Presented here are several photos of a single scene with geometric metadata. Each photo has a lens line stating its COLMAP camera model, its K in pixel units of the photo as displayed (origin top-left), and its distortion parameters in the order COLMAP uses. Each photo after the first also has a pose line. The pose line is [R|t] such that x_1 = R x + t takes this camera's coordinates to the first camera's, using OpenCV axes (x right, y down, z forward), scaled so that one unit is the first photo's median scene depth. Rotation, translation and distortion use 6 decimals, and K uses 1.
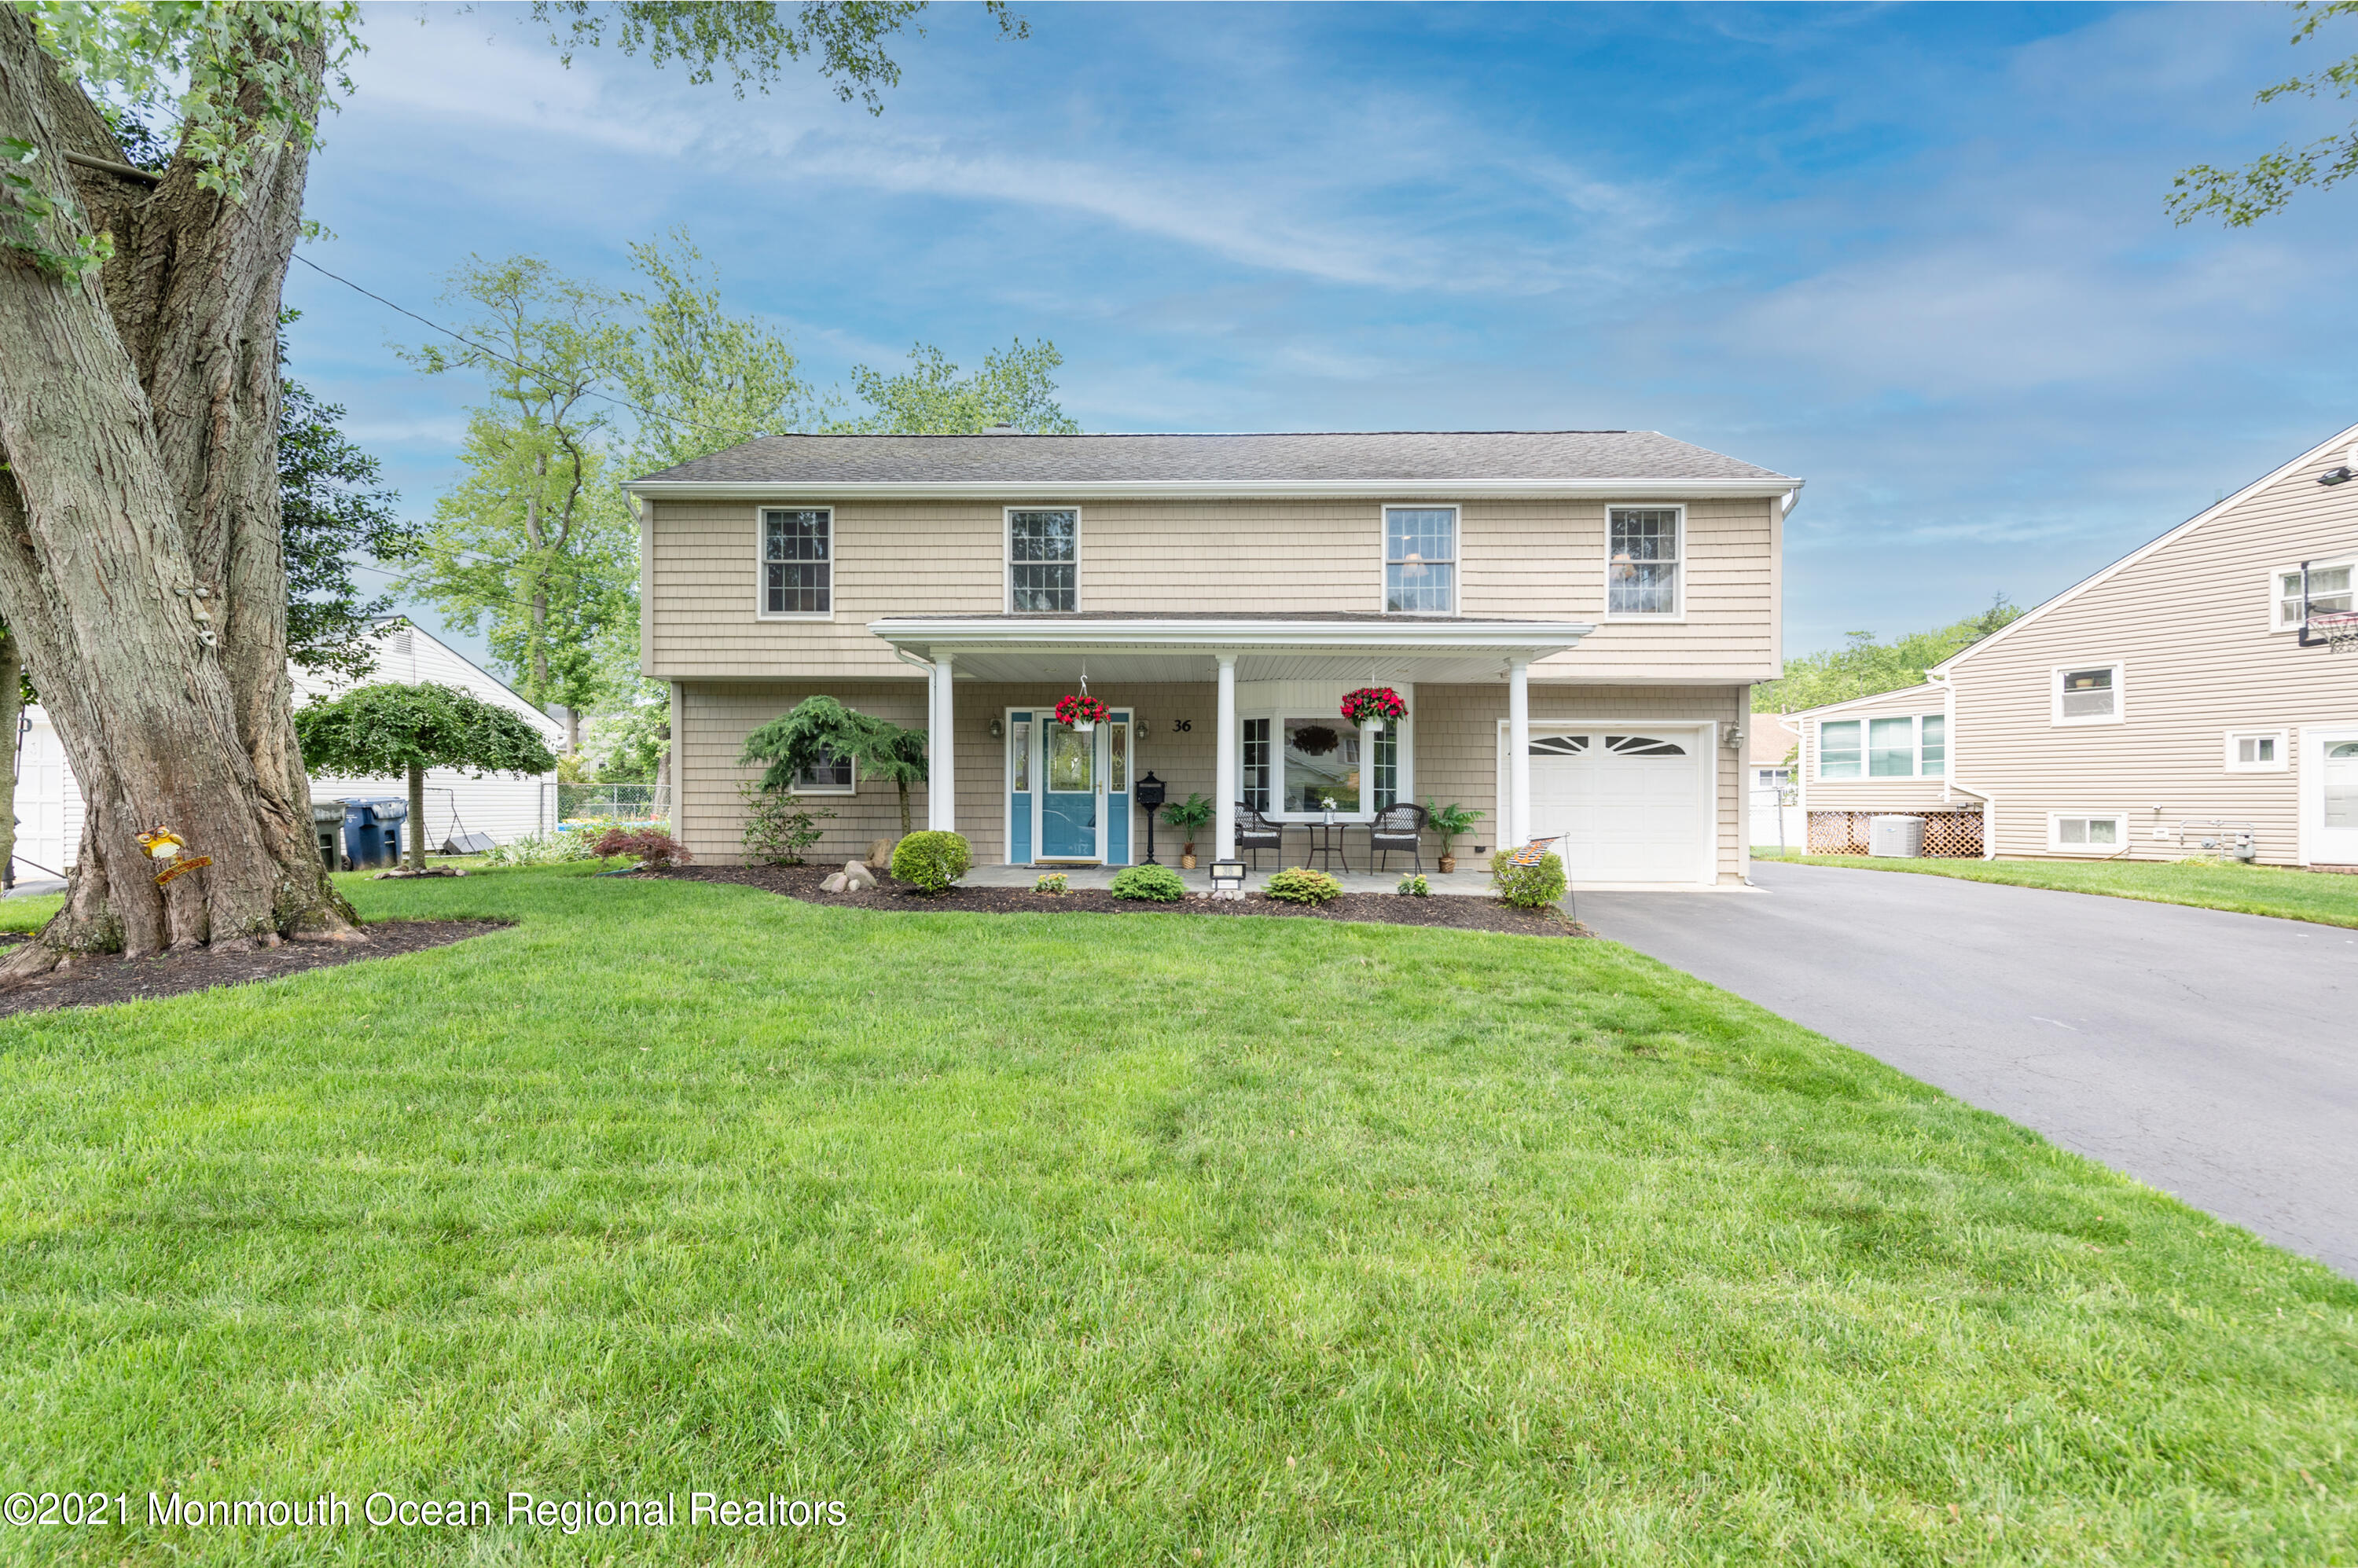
lens RADIAL K [[985.4, 0, 1113.0], [0, 985.4, 728.5], [0, 0, 1]] dist [-0.012534, 0.000334]
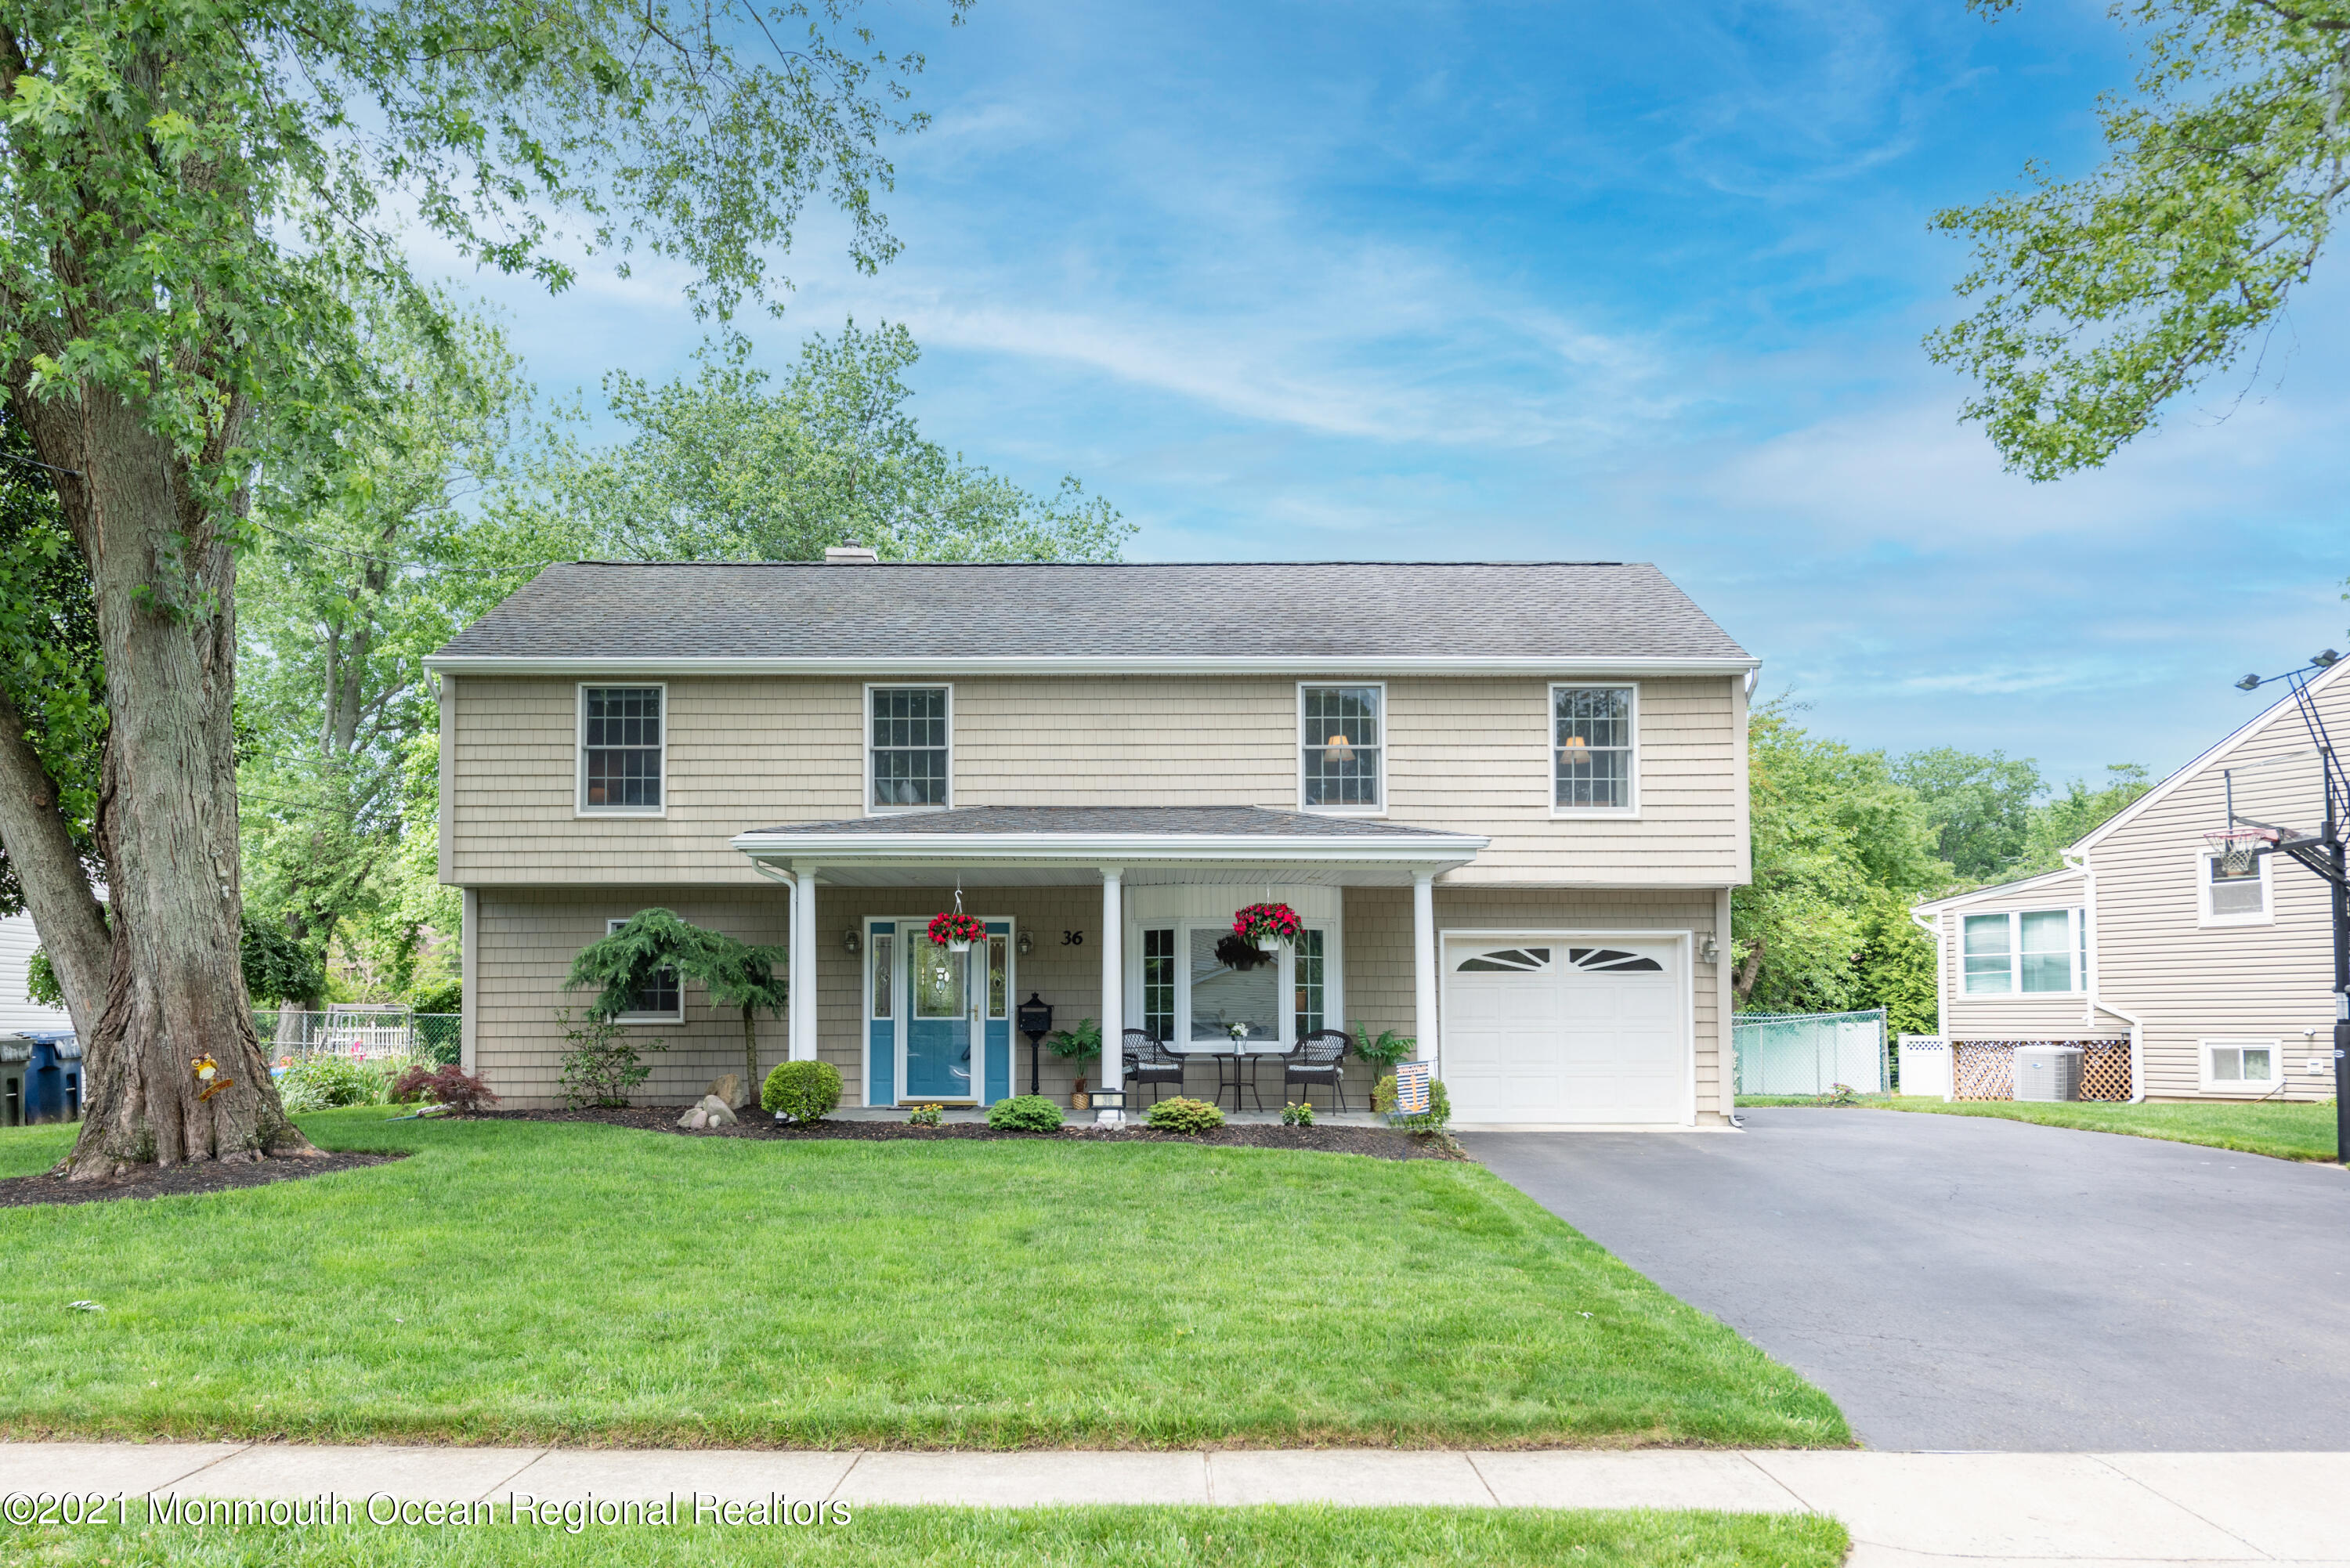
lens RADIAL K [[1605.3, 0, 1026.8], [0, 1605.3, 686.8], [0, 0, 1]] dist [0.009010, -0.003326]
pose [[0.999800, -0.001748, 0.019930, 0.003930], [0.004489, 0.990380, -0.138303, -0.026855], [-0.019496, 0.138365, 0.990189, -0.411692]]
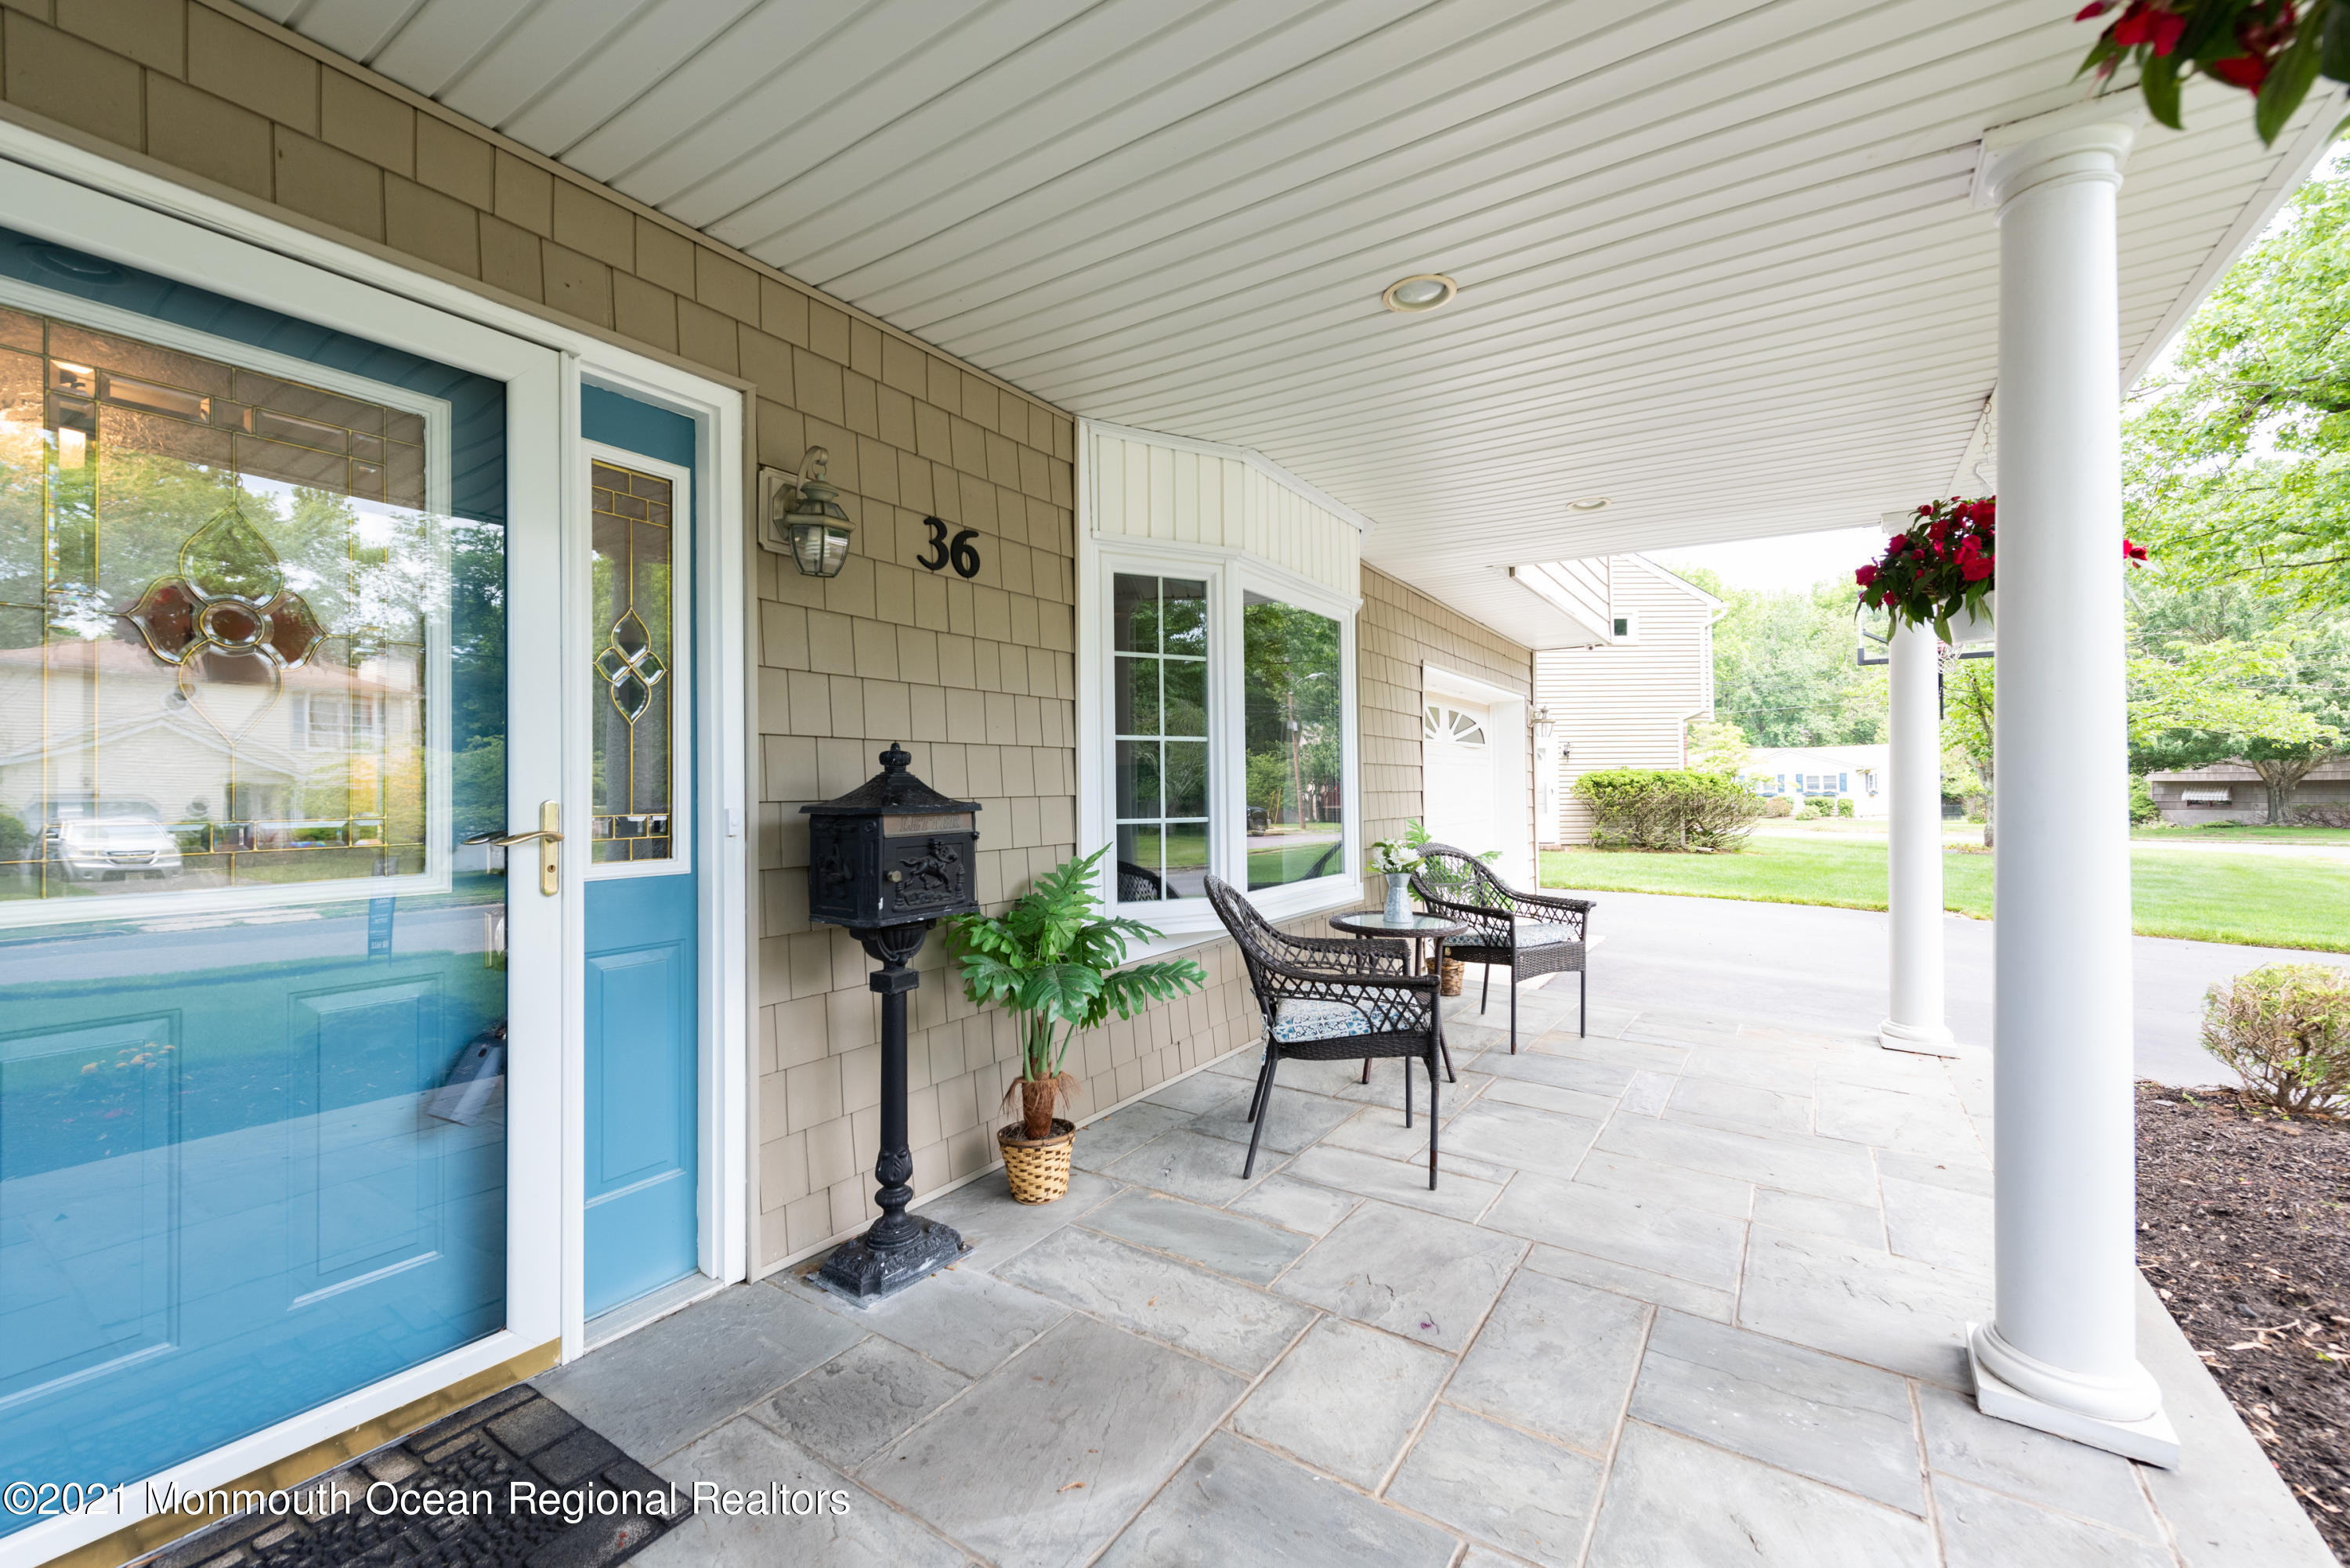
lens RADIAL K [[944.6, 0, 1171.9], [0, 944.6, 779.6], [0, 0, 1]] dist [-0.001364, -0.000906]
pose [[0.520726, -0.002837, 0.853719, -0.087435], [-0.053330, 0.997933, 0.035845, 0.040150], [-0.852057, -0.064194, 0.519498, 0.862394]]
